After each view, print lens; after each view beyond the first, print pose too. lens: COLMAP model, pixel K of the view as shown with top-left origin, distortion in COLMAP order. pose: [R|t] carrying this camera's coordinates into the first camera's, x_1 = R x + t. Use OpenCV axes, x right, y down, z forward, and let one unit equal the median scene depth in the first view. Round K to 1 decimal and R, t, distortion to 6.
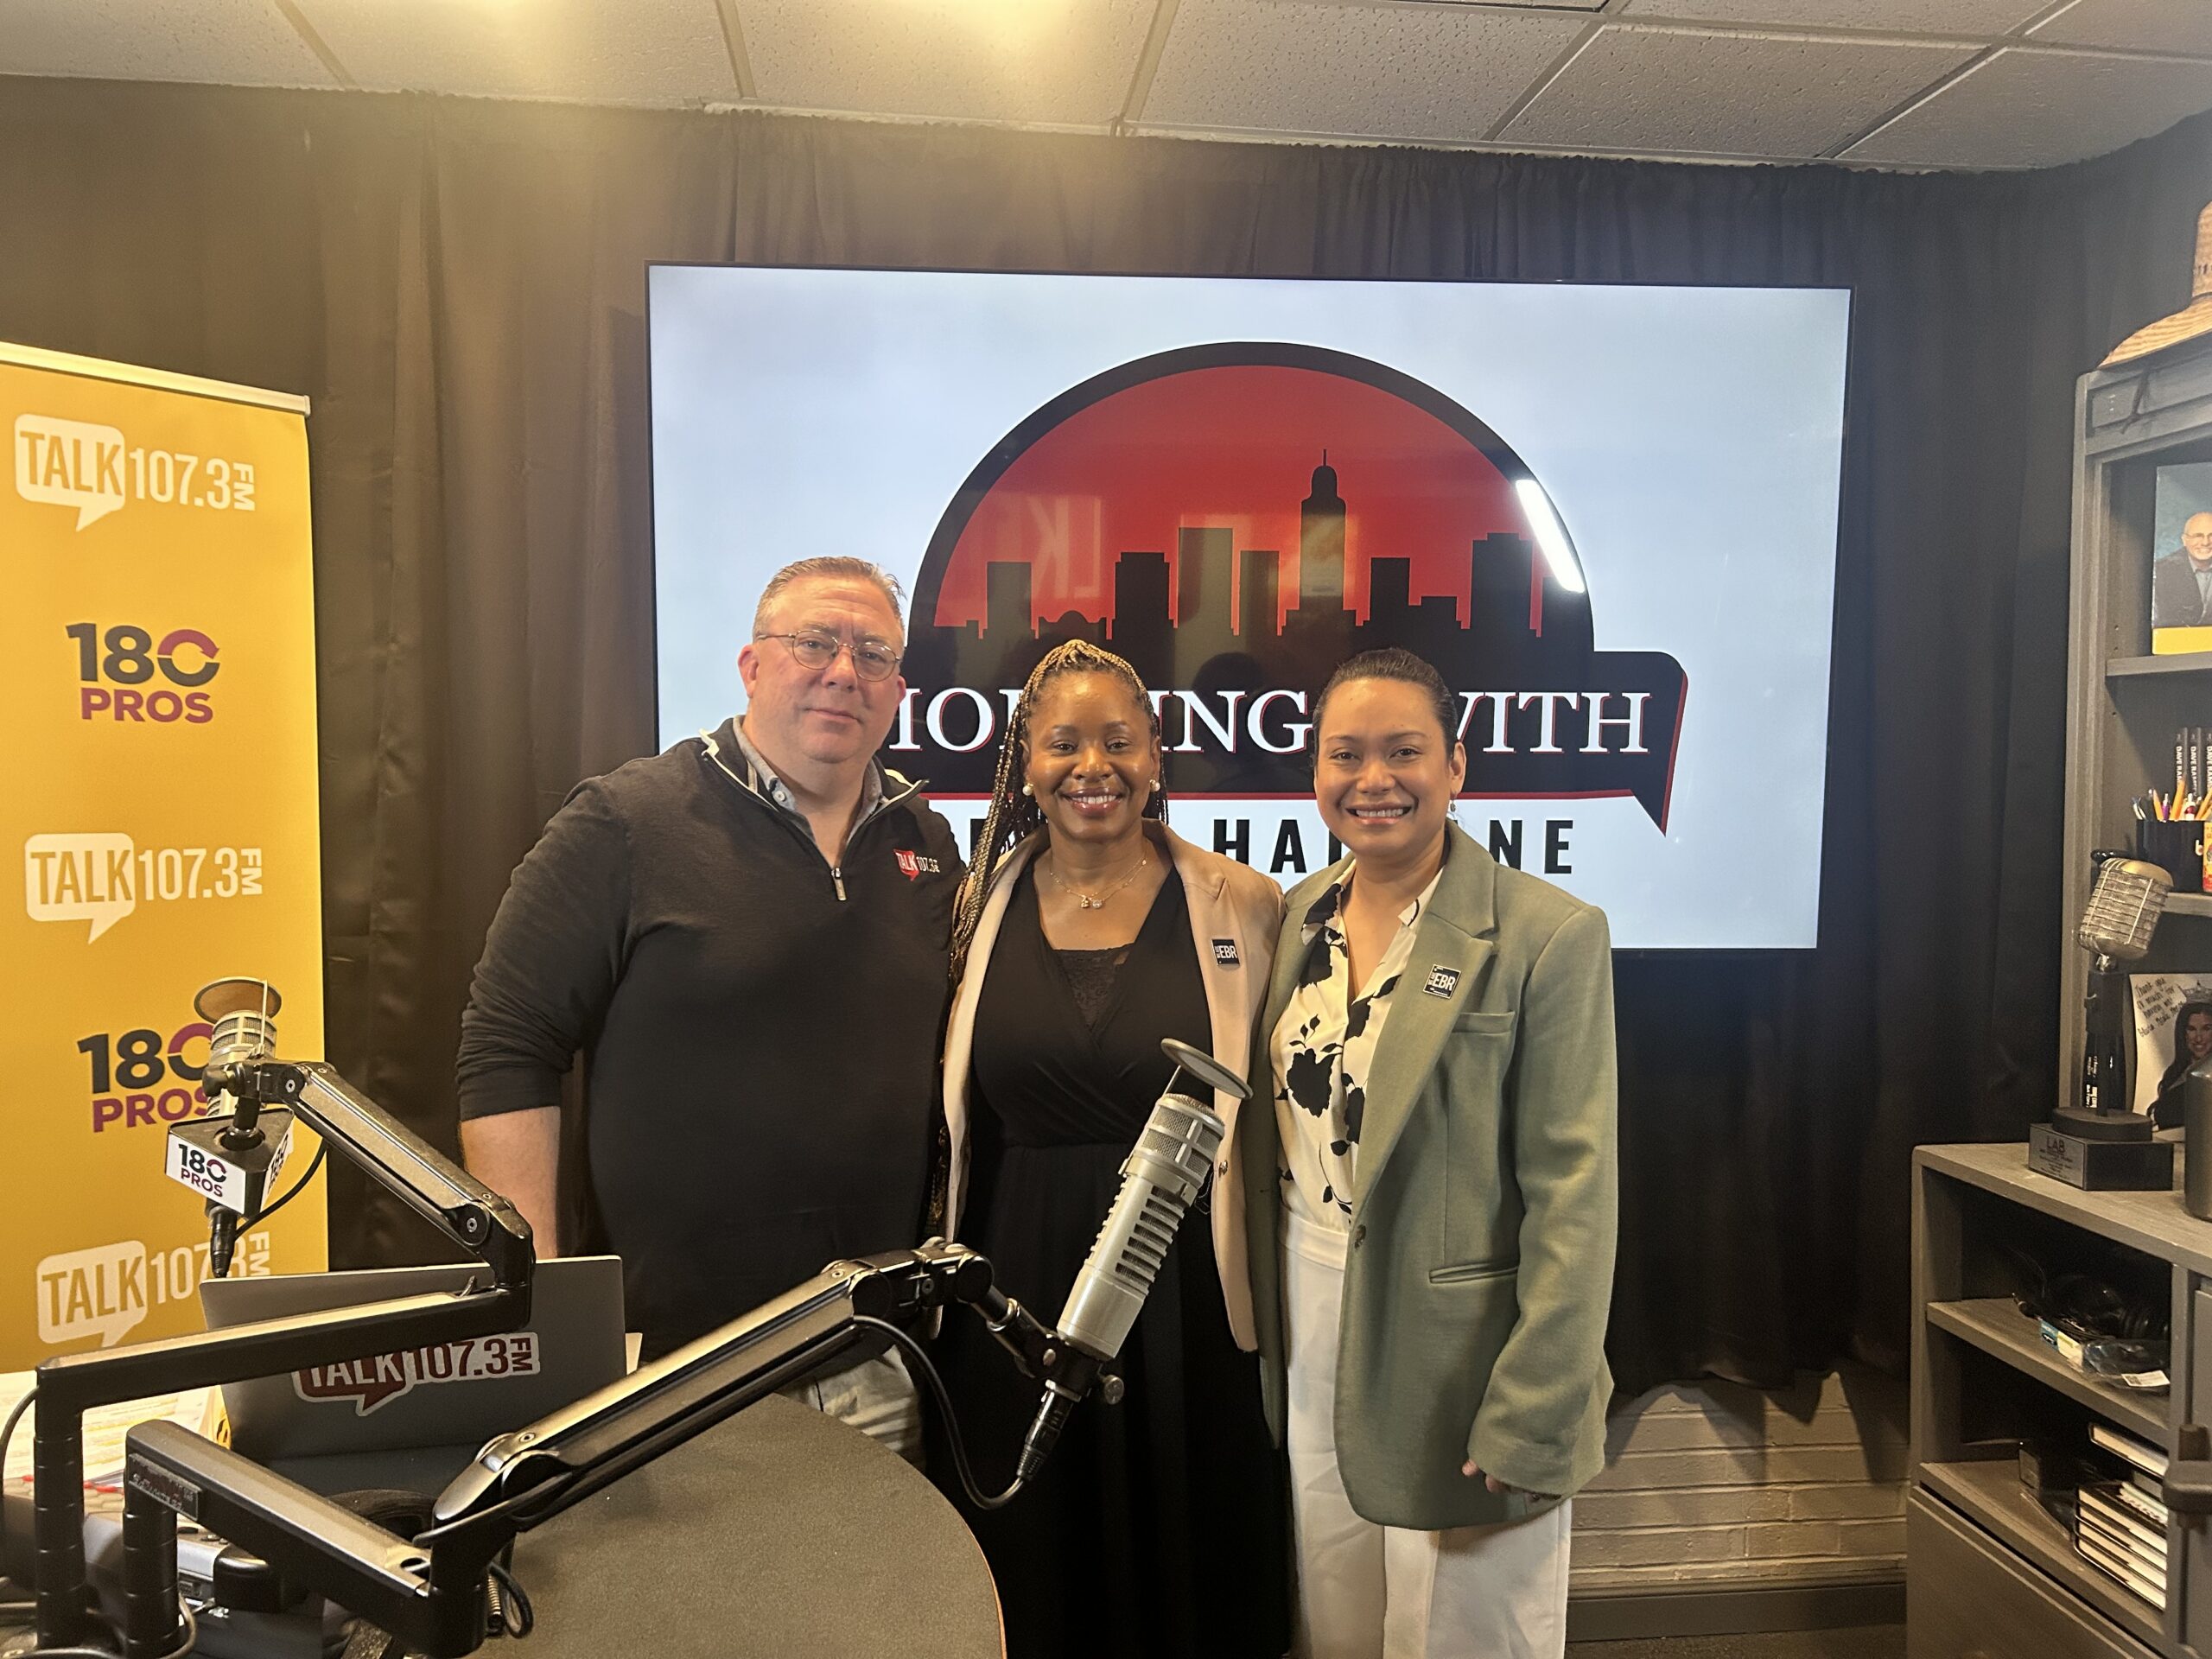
lens RADIAL K [[1651.3, 0, 1190.3], [0, 1651.3, 822.1], [0, 0, 1]] dist [0.067923, -0.050335]
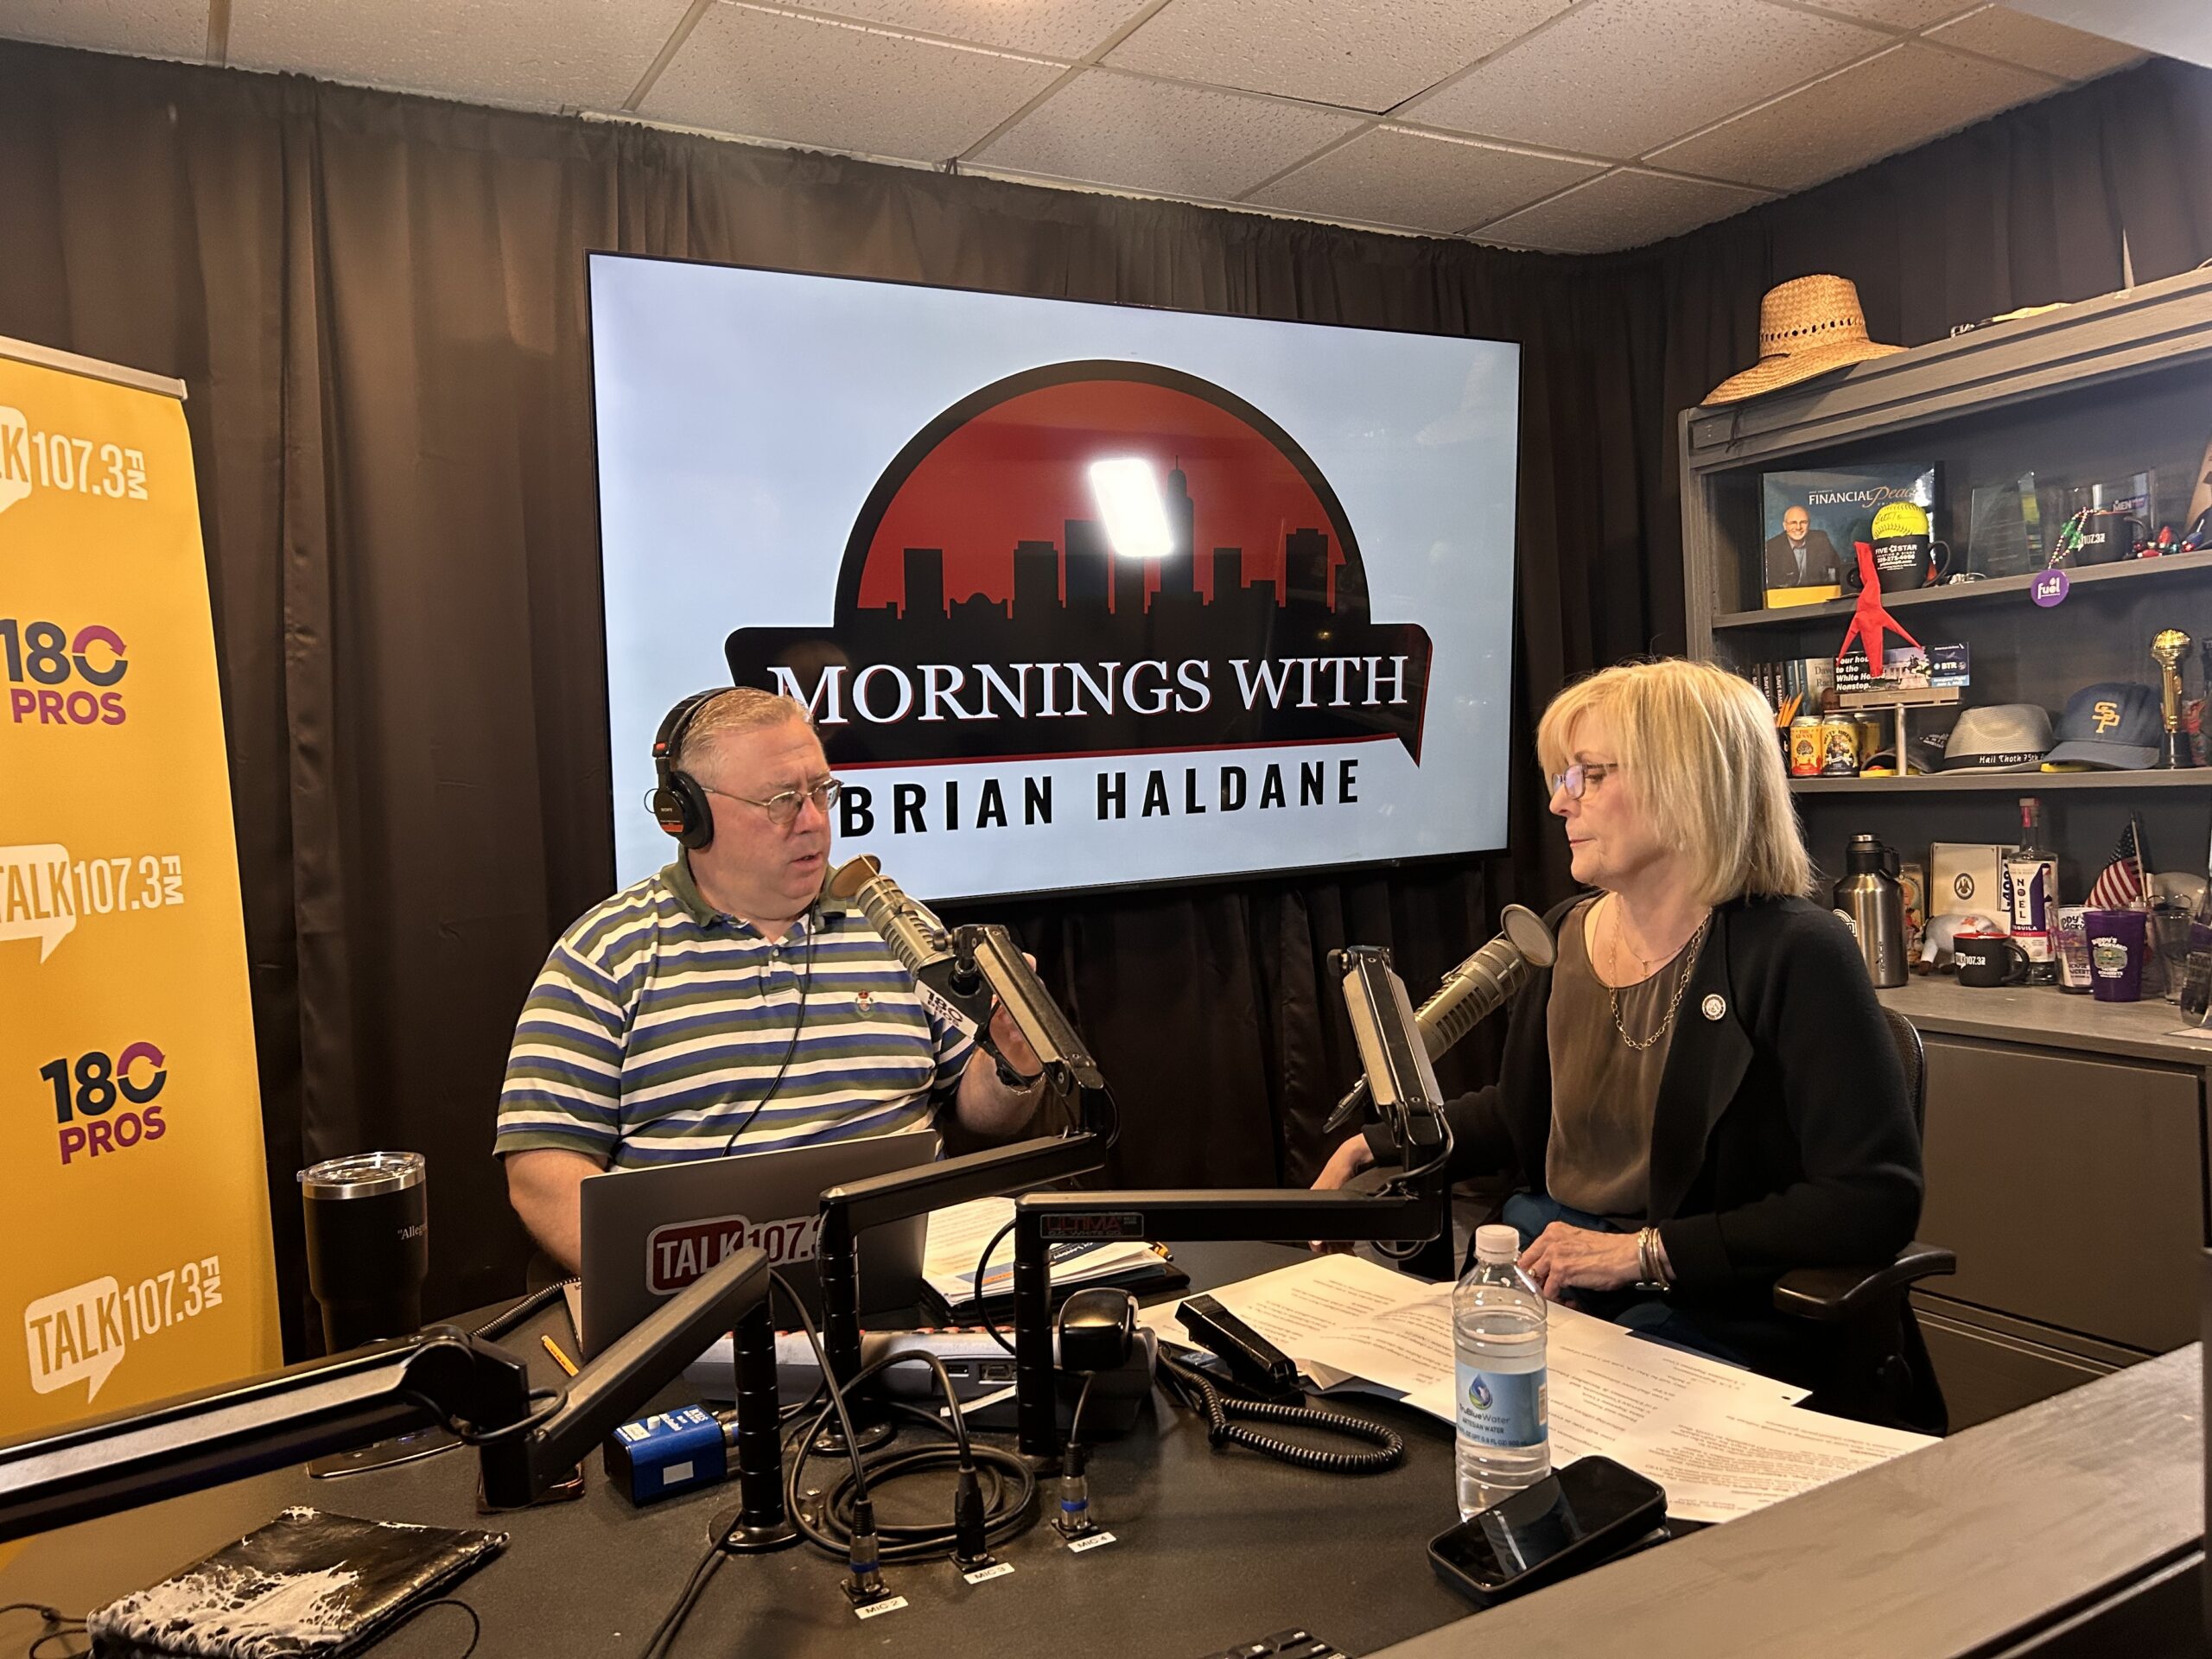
lens RADIAL K [[1651.3, 0, 1126.5], [0, 1651.3, 828.3], [0, 0, 1]] dist [0.067923, -0.050335]
pose [[0.926331, -0.067194, 0.370669, -0.414225], [0.071219, 0.997457, 0.002835, 0.036103], [-0.369917, 0.023773, 0.928761, -0.081463]]
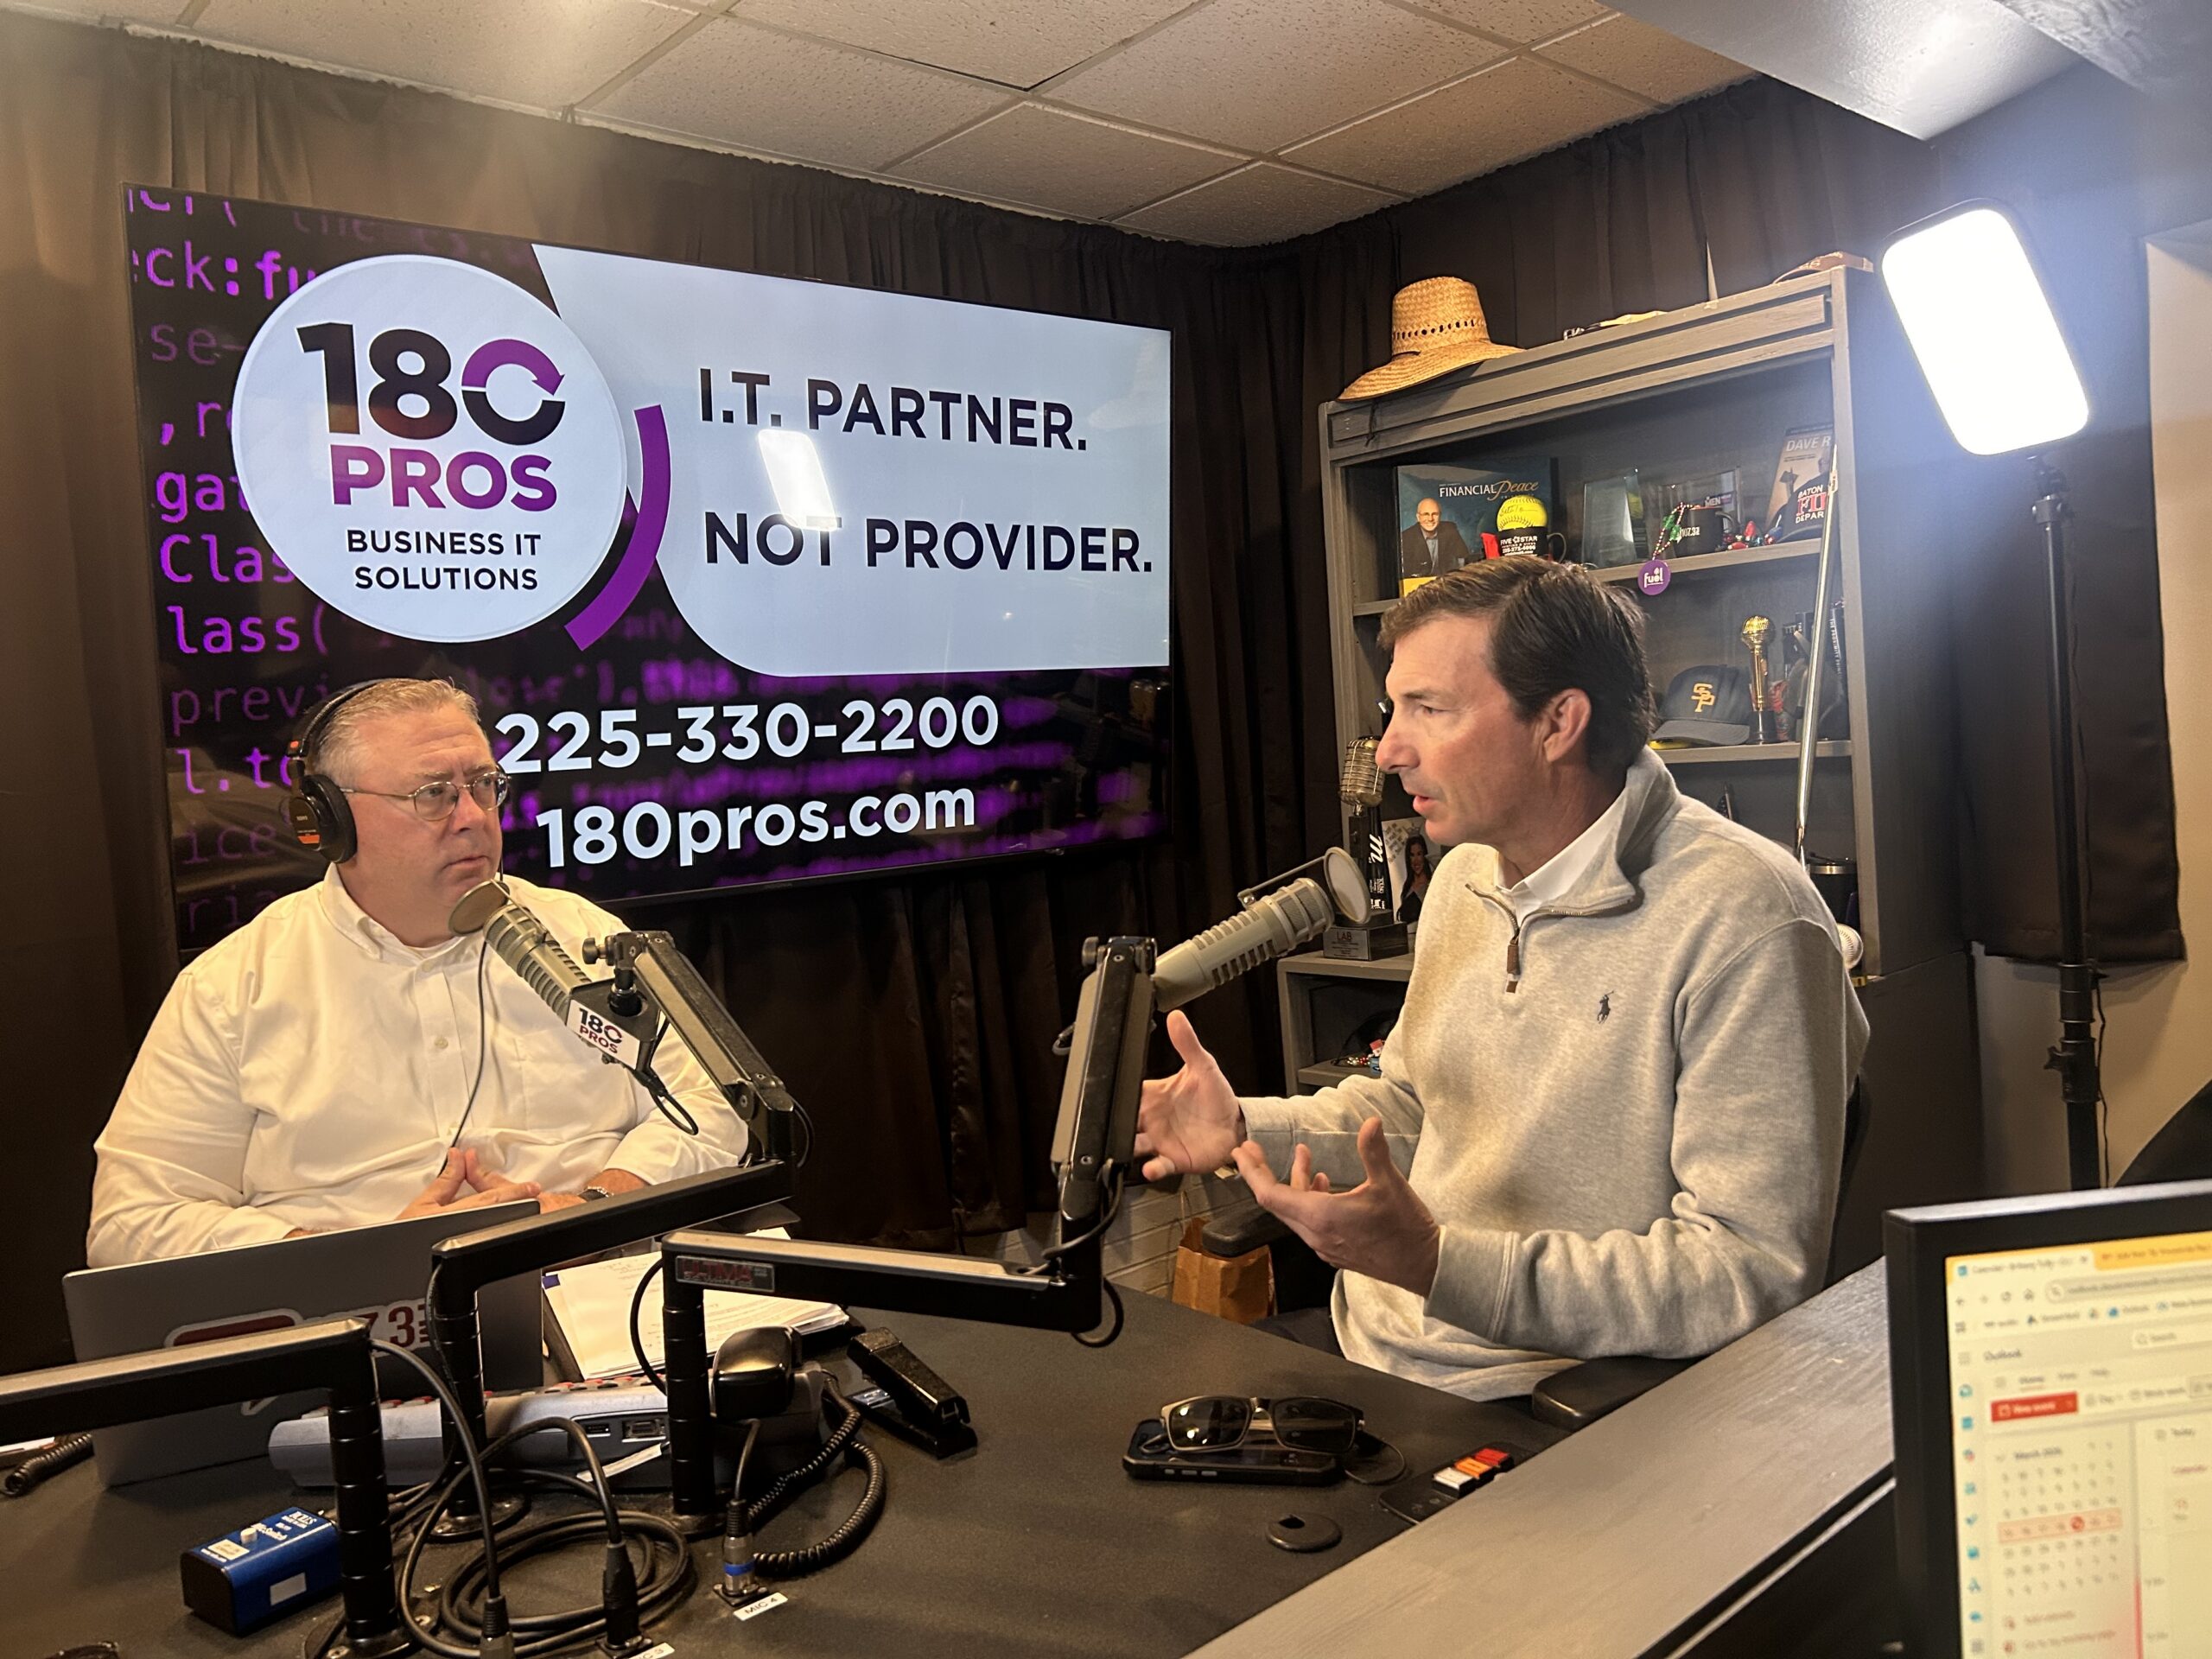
lens RADIAL K [[1651.3, 0, 1115.7], [0, 1651.3, 816.8], [0, 0, 1]] dist [0.067923, -0.050335]
pose [[0.831969, -0.086006, 0.548116, -0.403642], [0.092204, 0.995607, 0.016269, 0.038880], [-0.547107, 0.037003, 0.836244, -0.049480]]
